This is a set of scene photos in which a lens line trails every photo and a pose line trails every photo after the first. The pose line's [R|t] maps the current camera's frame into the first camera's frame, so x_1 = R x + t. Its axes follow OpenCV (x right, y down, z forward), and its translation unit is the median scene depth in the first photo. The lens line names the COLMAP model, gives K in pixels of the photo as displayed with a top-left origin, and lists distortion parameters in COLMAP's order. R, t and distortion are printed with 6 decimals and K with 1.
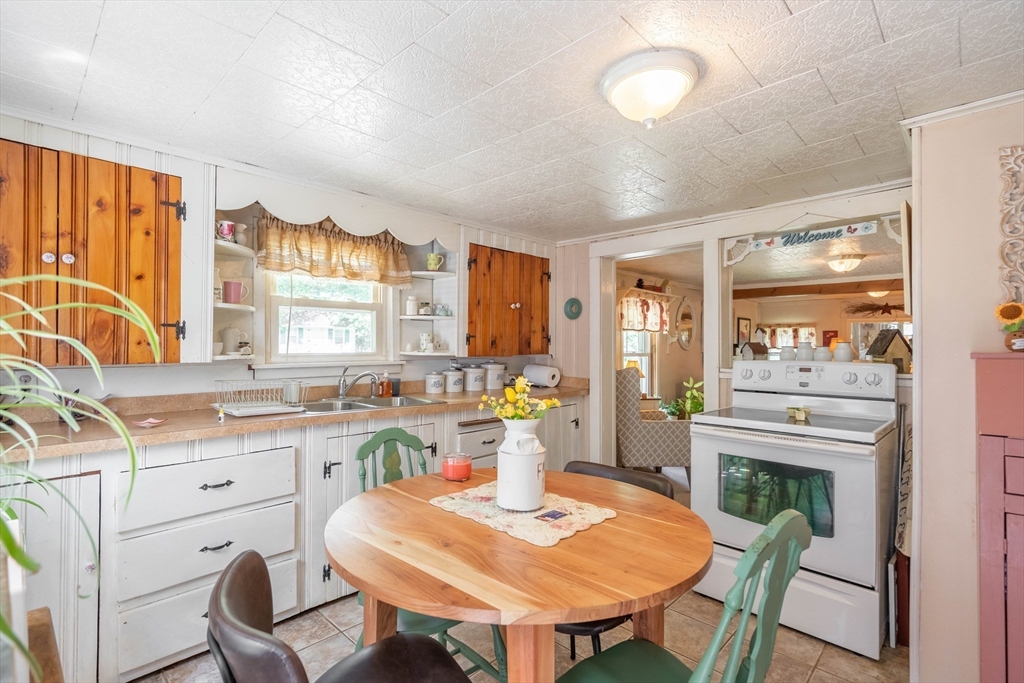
lens RADIAL K [[486.5, 0, 482.1], [0, 486.5, 342.3], [0, 0, 1]] dist [-0.002283, 0.000084]
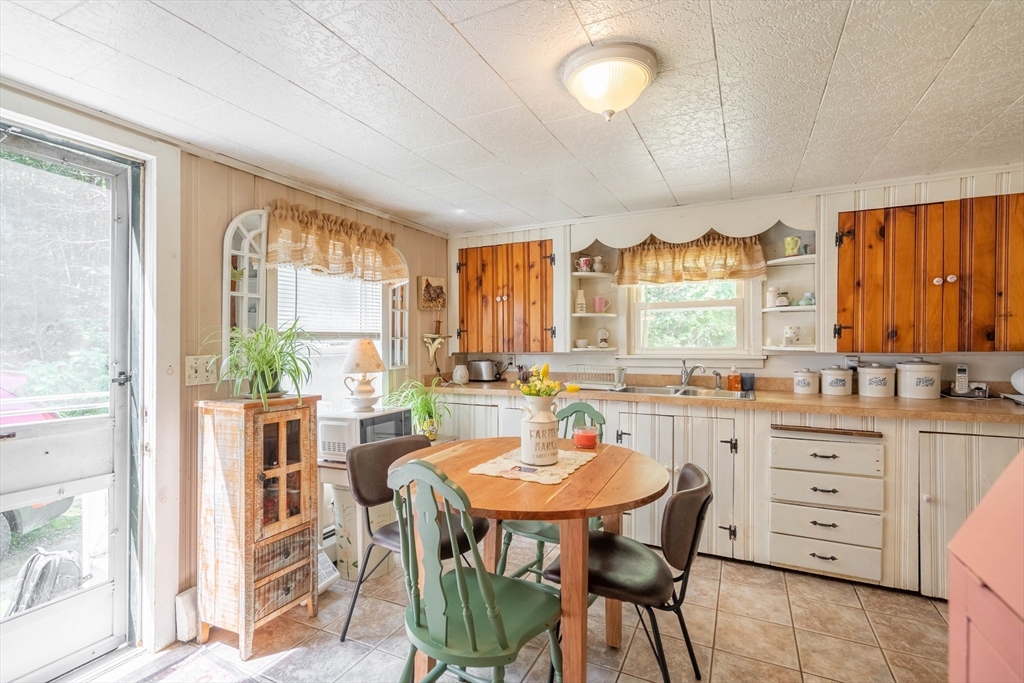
lens RADIAL K [[467.8, 0, 512.0], [0, 467.8, 341.5], [0, 0, 1]] dist [-0.001086, 0.000699]
pose [[0.329316, -0.007876, -0.944187, 0.583285], [0.014030, 0.999896, -0.003448, 0.006831], [0.944116, -0.012112, 0.329392, 0.244018]]
